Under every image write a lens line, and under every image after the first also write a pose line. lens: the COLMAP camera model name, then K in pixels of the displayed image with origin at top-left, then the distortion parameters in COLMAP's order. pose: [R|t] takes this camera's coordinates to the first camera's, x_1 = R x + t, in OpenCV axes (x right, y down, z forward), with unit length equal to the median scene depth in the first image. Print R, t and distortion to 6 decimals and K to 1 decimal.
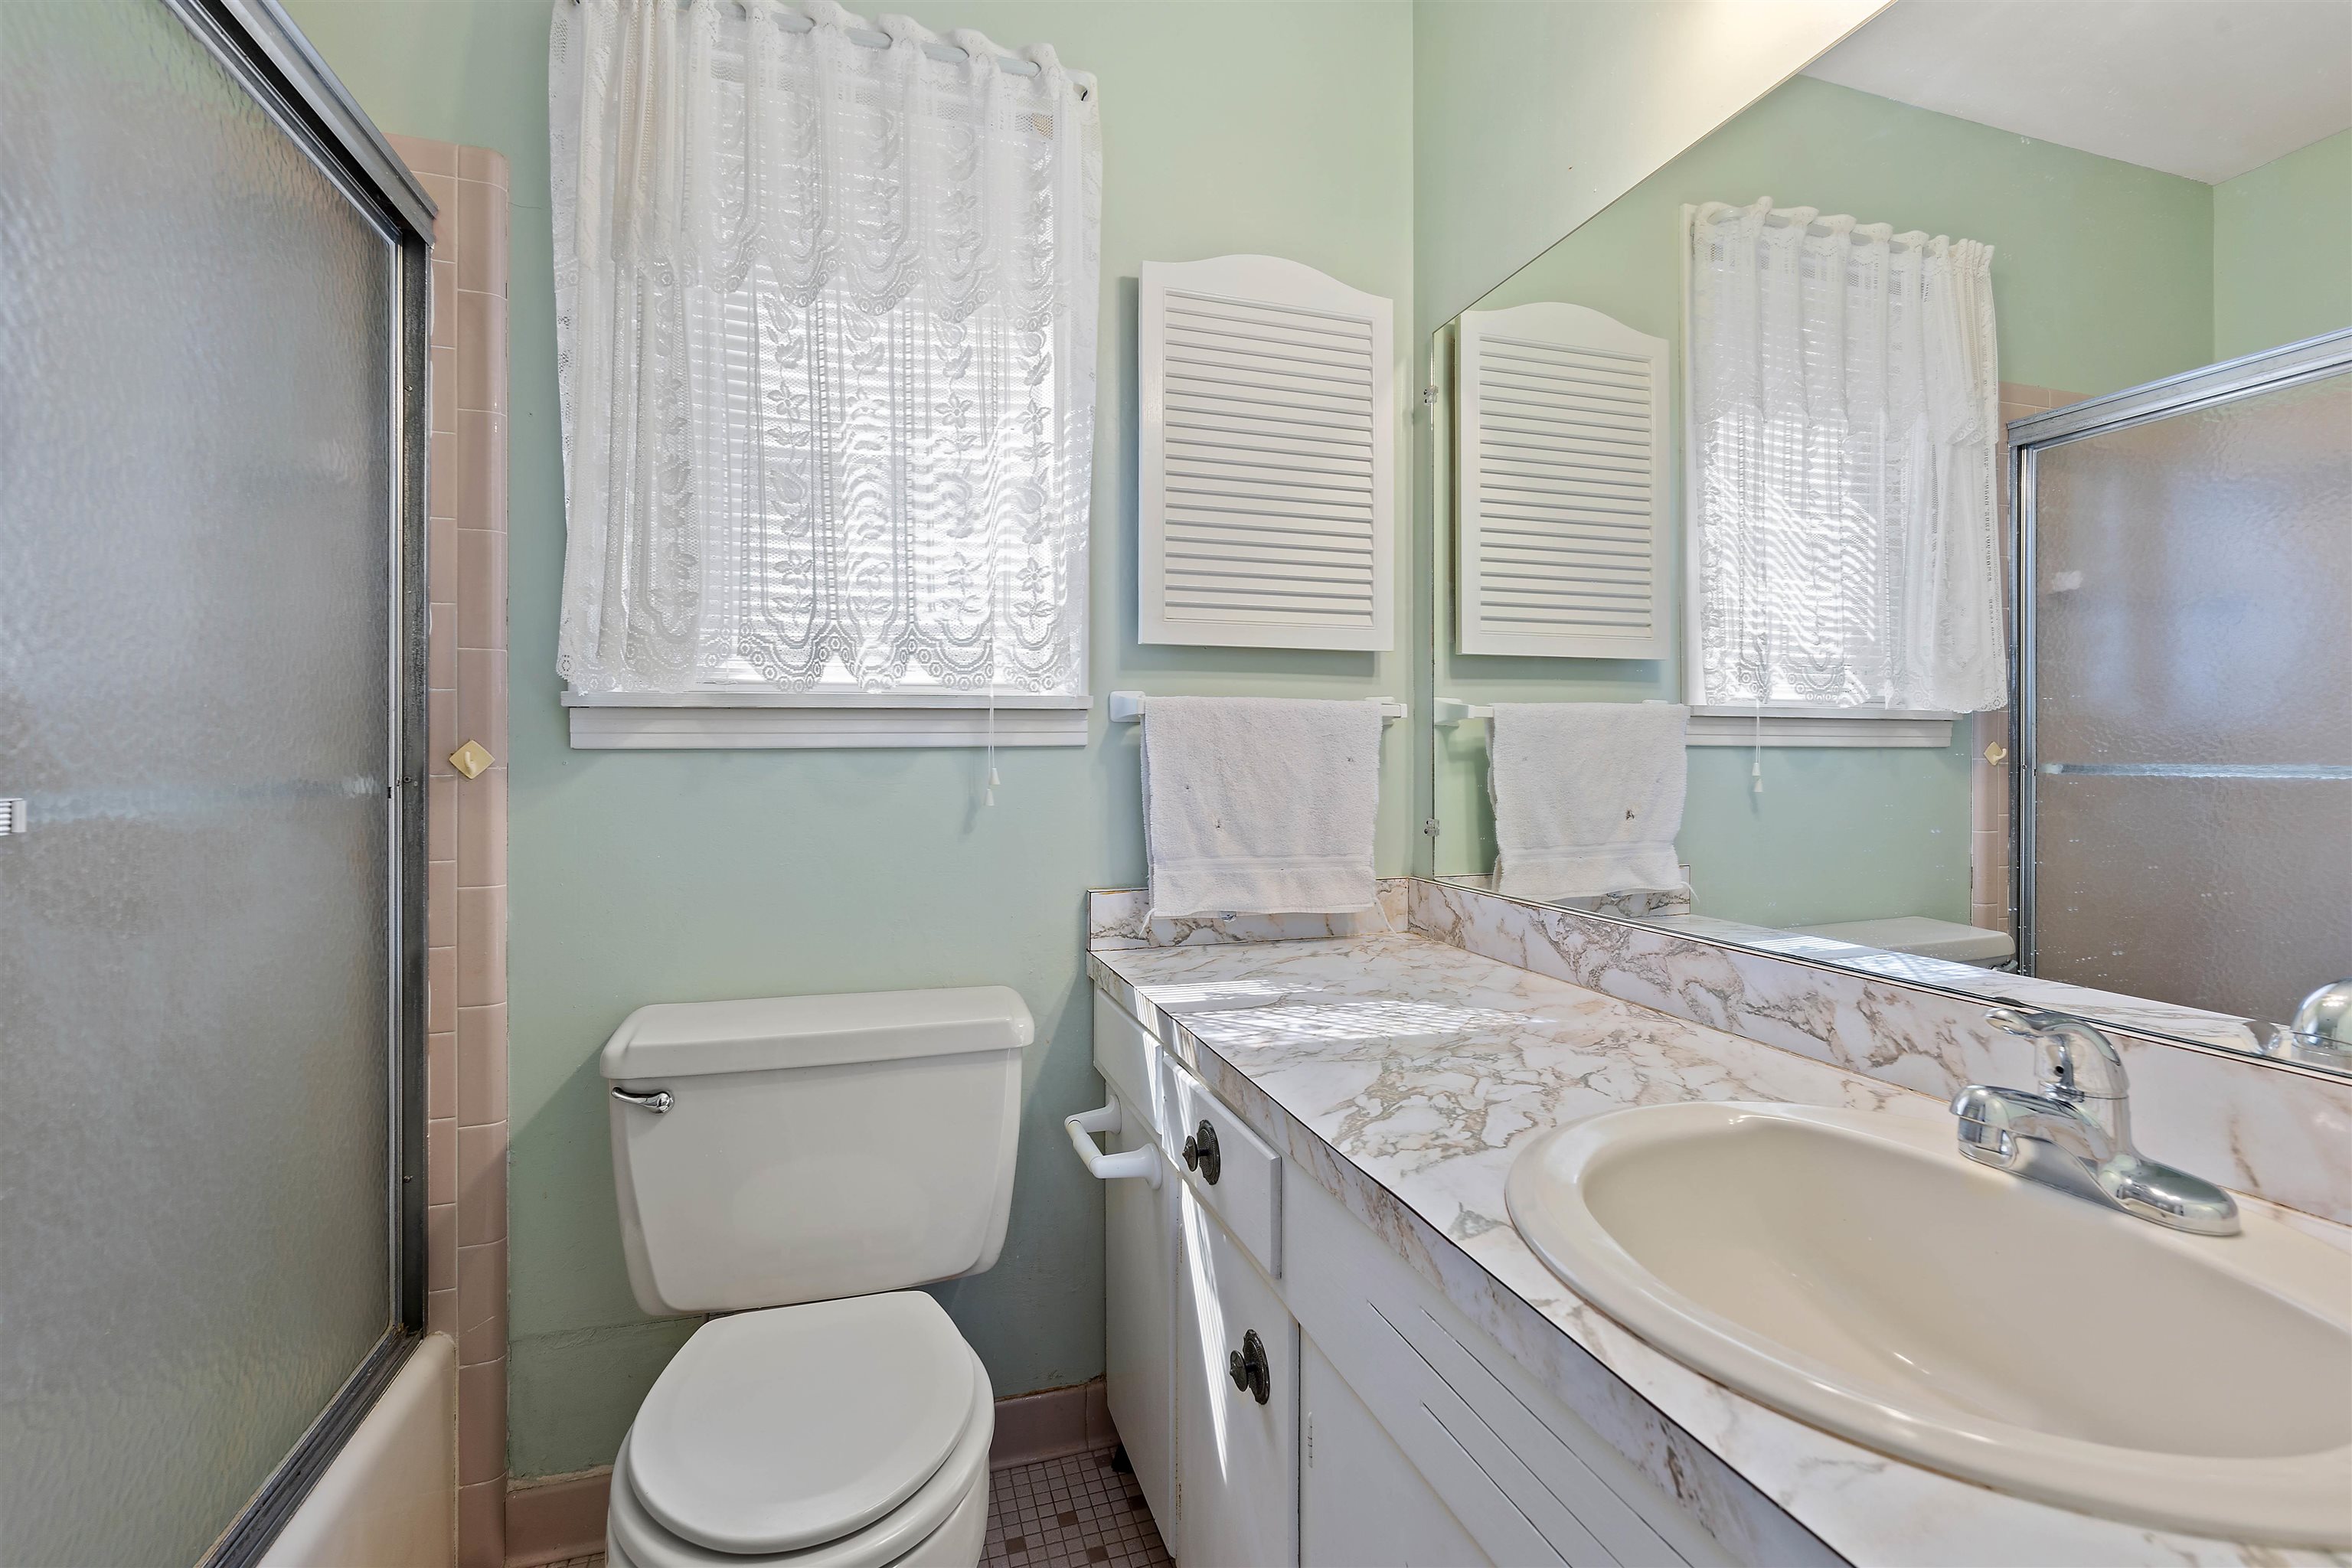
lens RADIAL K [[1017.8, 0, 1172.7], [0, 1017.8, 769.1], [0, 0, 1]] dist [0.001935, 0.000445]
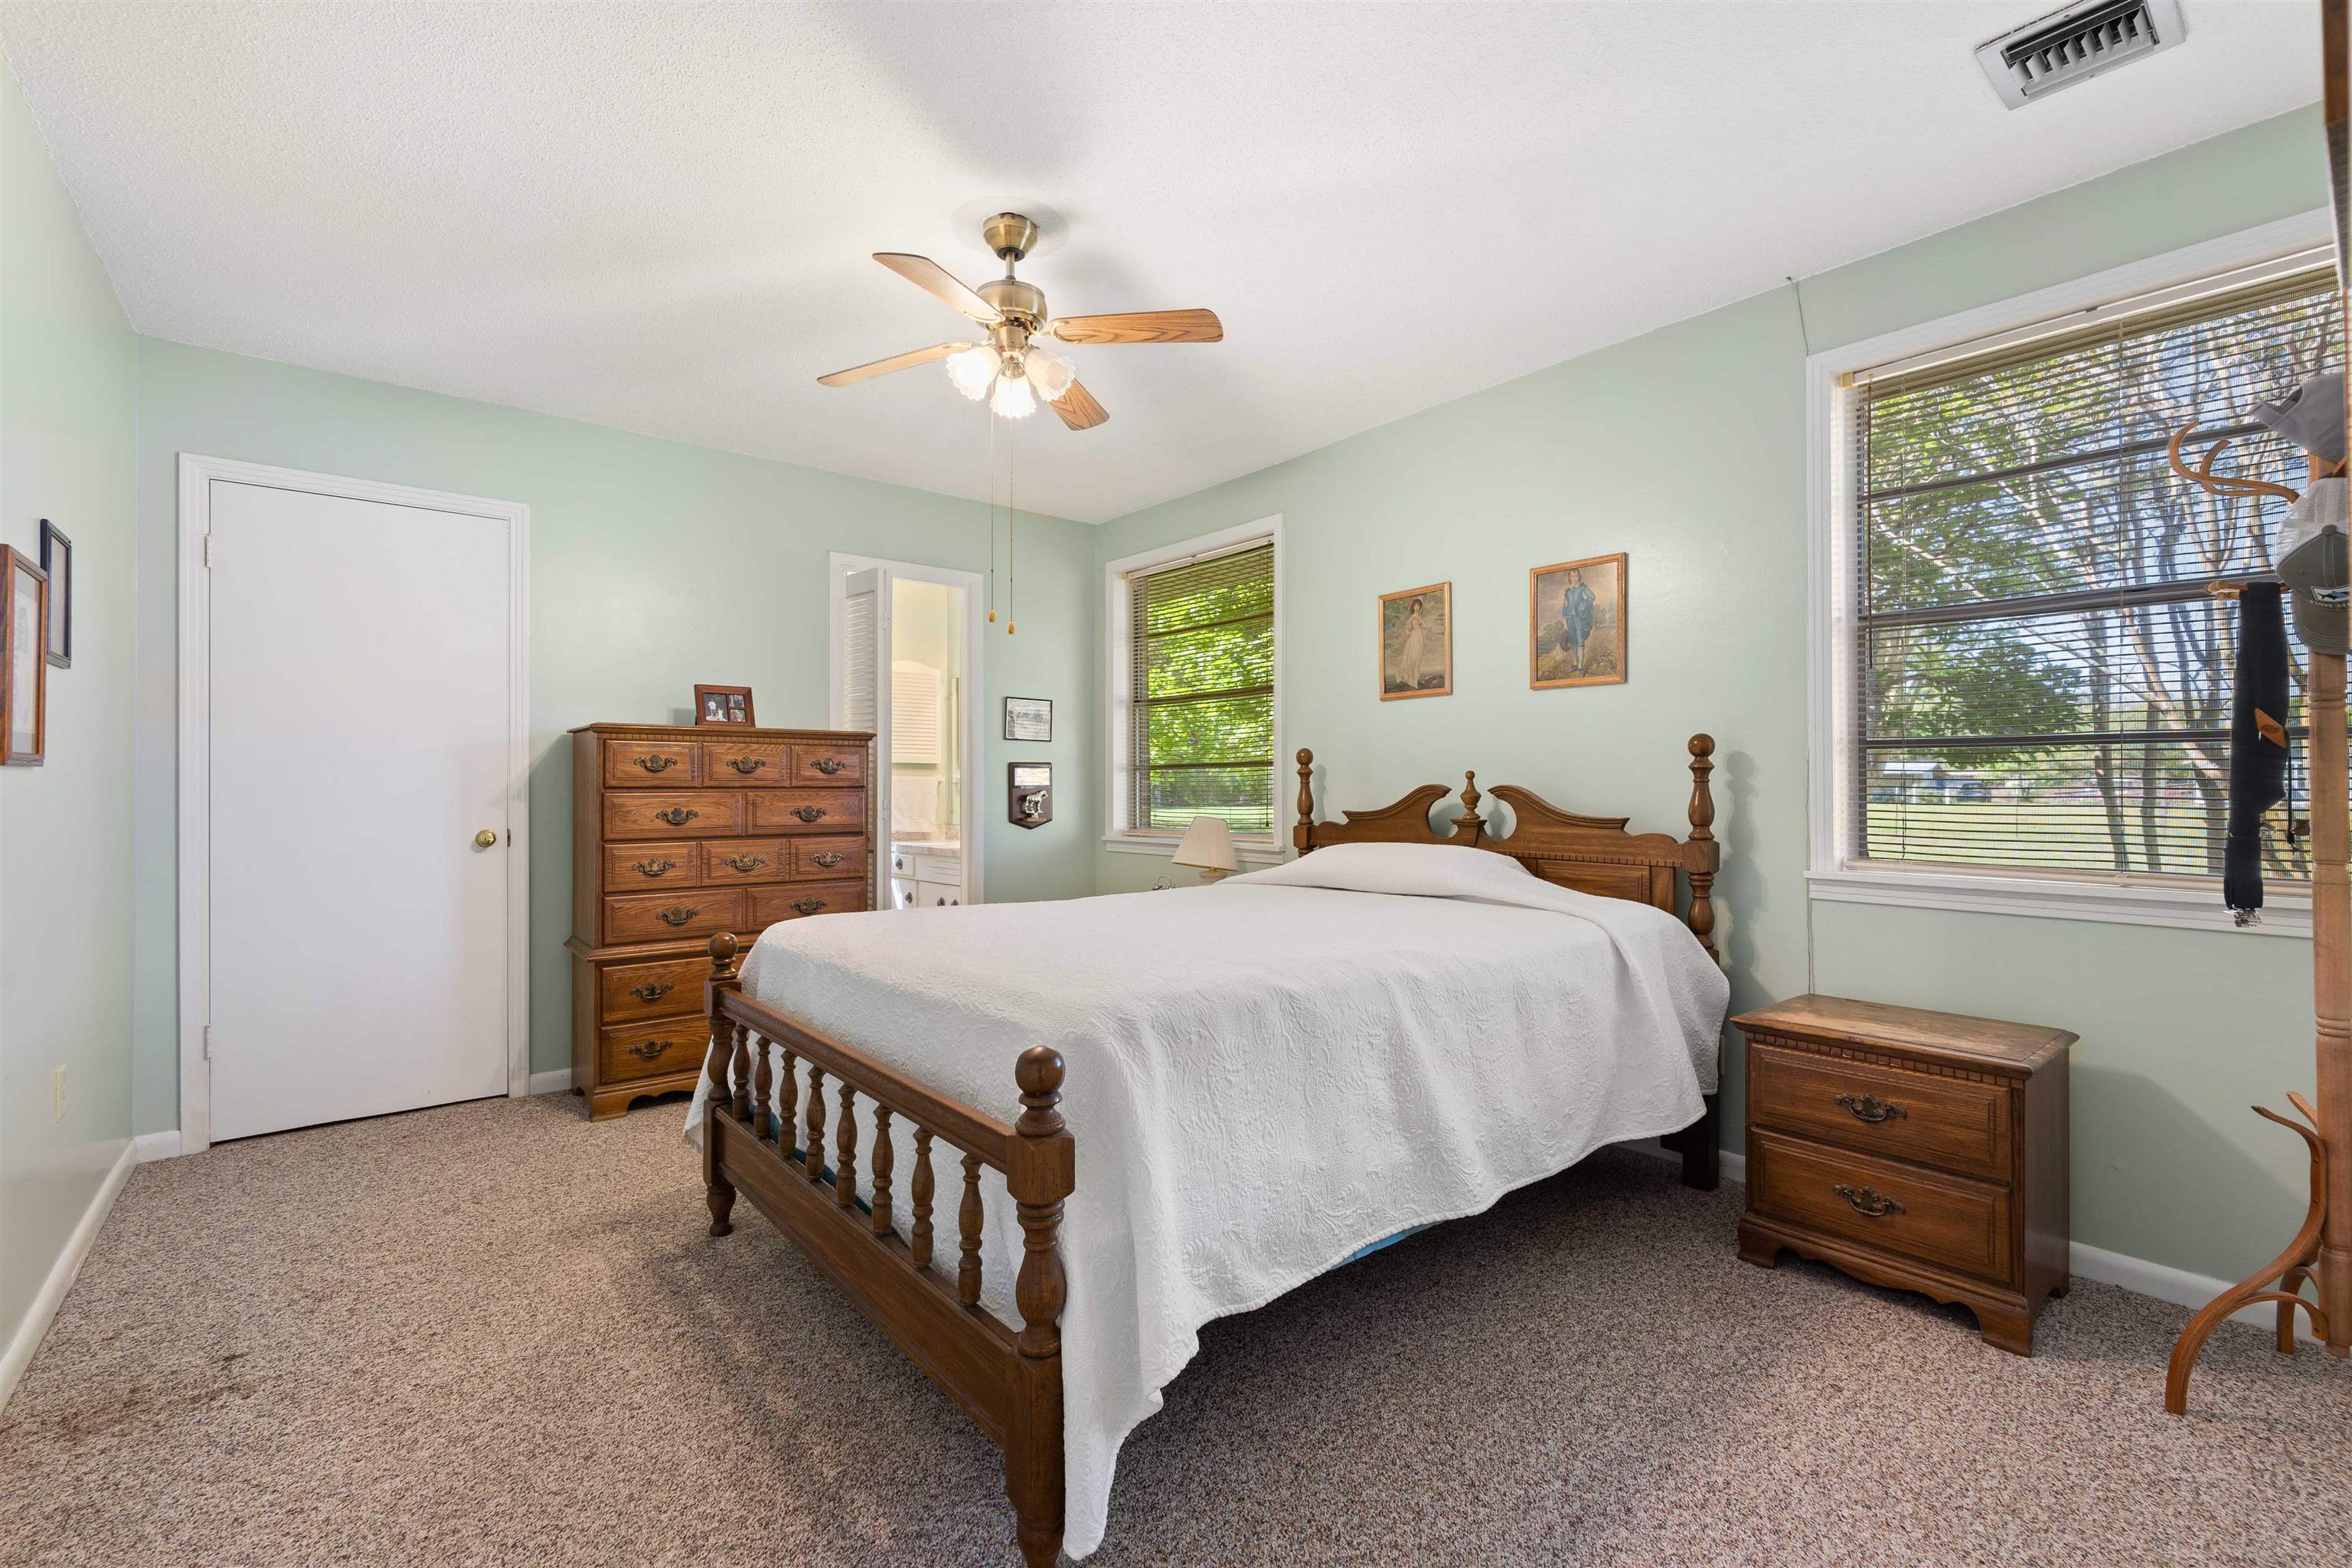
lens RADIAL K [[1017.8, 0, 1179.0], [0, 1017.8, 786.8], [0, 0, 1]] dist [0.001935, 0.000445]
pose [[0.925245, 0.000184, 0.379370, -0.397429], [0.002574, 0.999974, -0.006764, -0.001828], [-0.379361, 0.007235, 0.925220, -2.821386]]
